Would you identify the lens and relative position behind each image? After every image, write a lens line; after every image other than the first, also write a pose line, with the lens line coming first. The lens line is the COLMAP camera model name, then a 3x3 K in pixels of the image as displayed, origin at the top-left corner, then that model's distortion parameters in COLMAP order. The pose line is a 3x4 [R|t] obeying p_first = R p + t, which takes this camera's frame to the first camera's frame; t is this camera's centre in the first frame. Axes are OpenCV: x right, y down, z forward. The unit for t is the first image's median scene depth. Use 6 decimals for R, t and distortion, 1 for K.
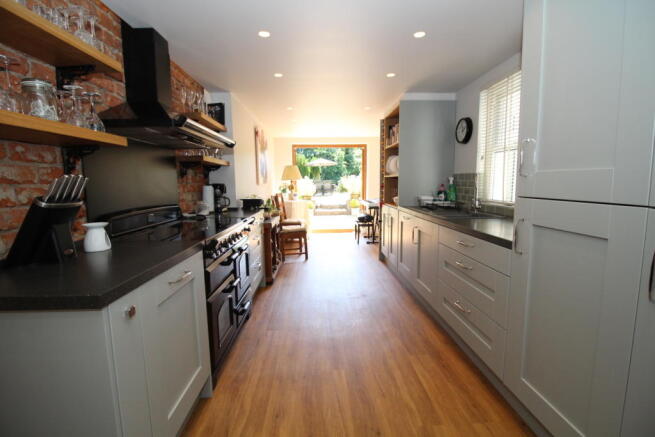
lens RADIAL K [[305.1, 0, 329.0], [0, 305.1, 216.0], [0, 0, 1]] dist [-0.016483, -0.001182]
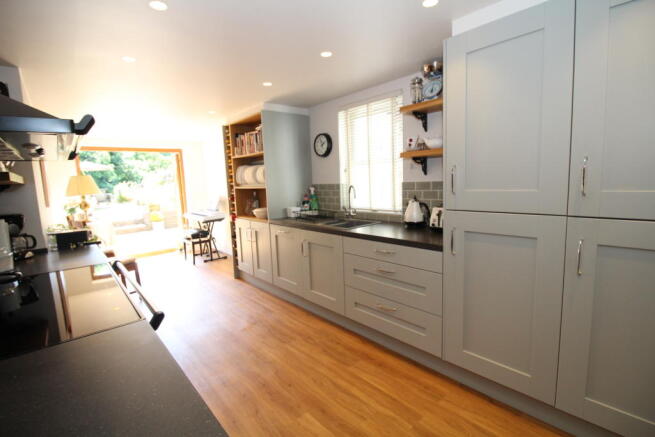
lens RADIAL K [[305.1, 0, 329.0], [0, 305.1, 216.0], [0, 0, 1]] dist [-0.016483, -0.001182]
pose [[0.774026, -0.095481, 0.625913, -0.231569], [0.101282, 0.994506, 0.026460, -0.051275], [-0.625000, 0.042913, 0.779444, 0.135668]]
